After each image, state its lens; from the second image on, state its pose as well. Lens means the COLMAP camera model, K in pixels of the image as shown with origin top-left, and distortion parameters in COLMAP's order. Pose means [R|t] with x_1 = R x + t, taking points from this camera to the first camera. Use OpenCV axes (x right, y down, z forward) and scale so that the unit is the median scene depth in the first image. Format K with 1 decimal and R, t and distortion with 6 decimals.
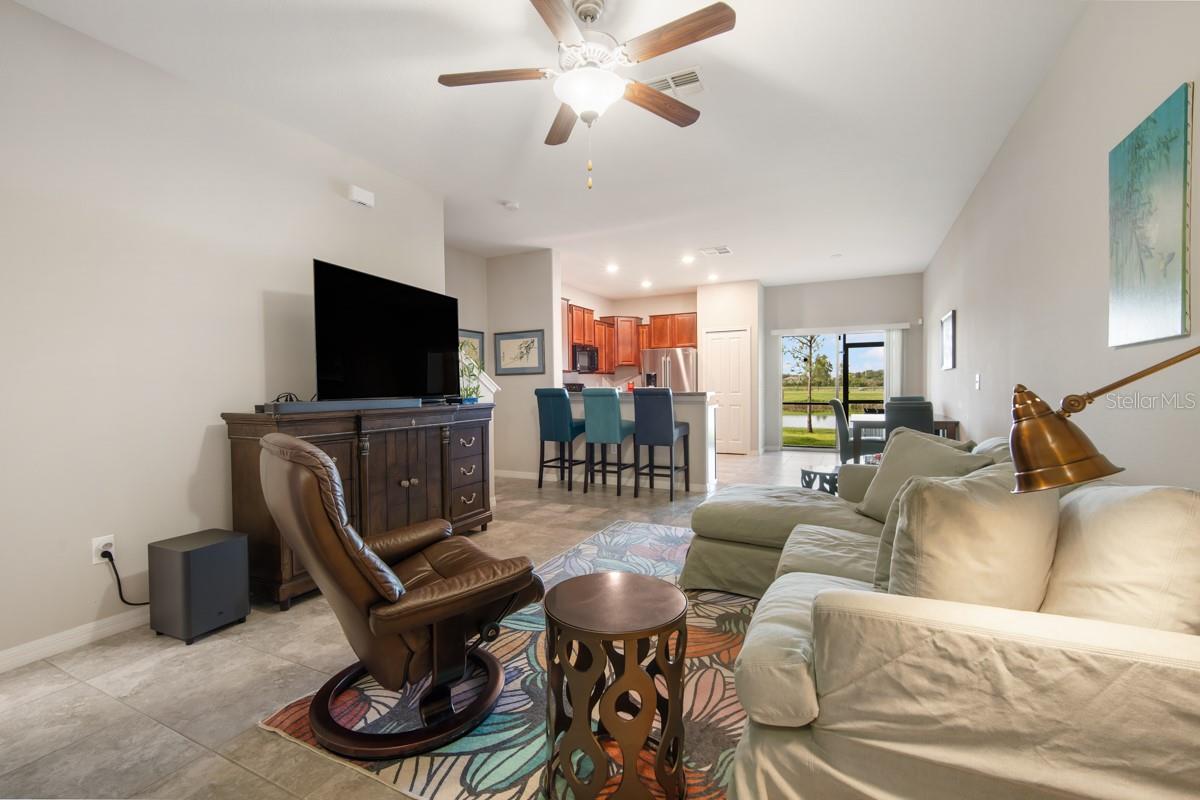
lens RADIAL K [[522.3, 0, 600.7], [0, 522.3, 399.9], [0, 0, 1]] dist [-0.011100, 0.004905]
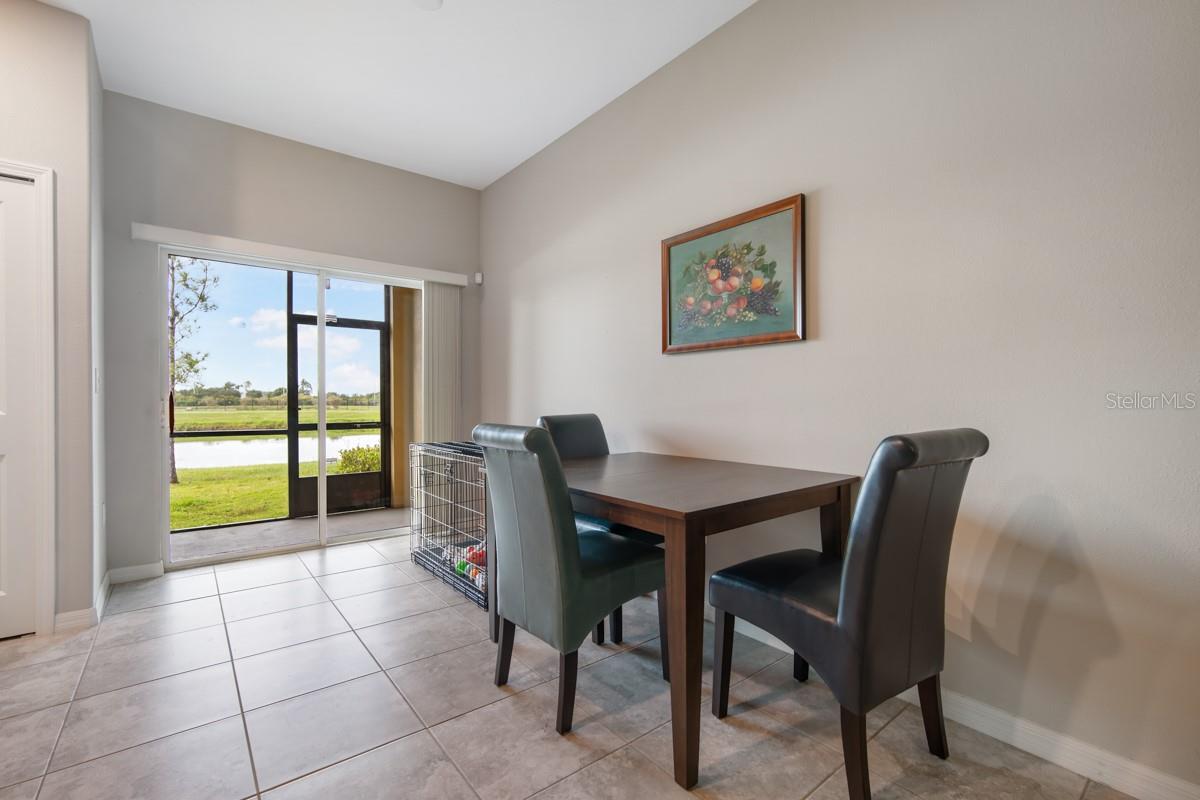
lens RADIAL K [[522.3, 0, 594.7], [0, 522.3, 406.8], [0, 0, 1]] dist [-0.011100, 0.004905]
pose [[0.422737, 0.002277, 0.906250, 0.205405], [0.020296, 0.999722, -0.011979, -0.007126], [-0.906025, 0.023457, 0.422573, 0.807968]]
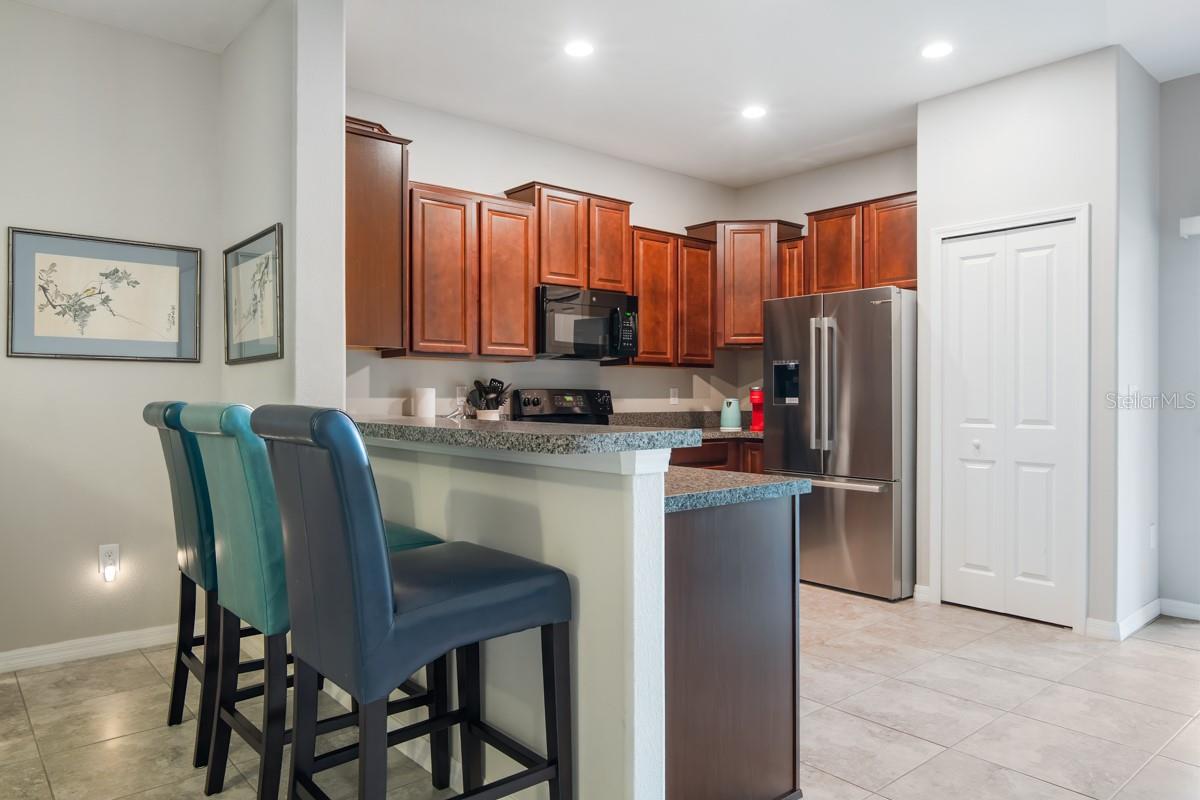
lens RADIAL K [[788.0, 0, 599.9], [0, 788.0, 396.2], [0, 0, 1]] dist [0.000702, -0.001734]
pose [[0.919450, 0.012668, -0.393003, 0.270221], [-0.022131, 0.999564, -0.019555, -0.019910], [0.392584, 0.026677, 0.919329, 0.615180]]
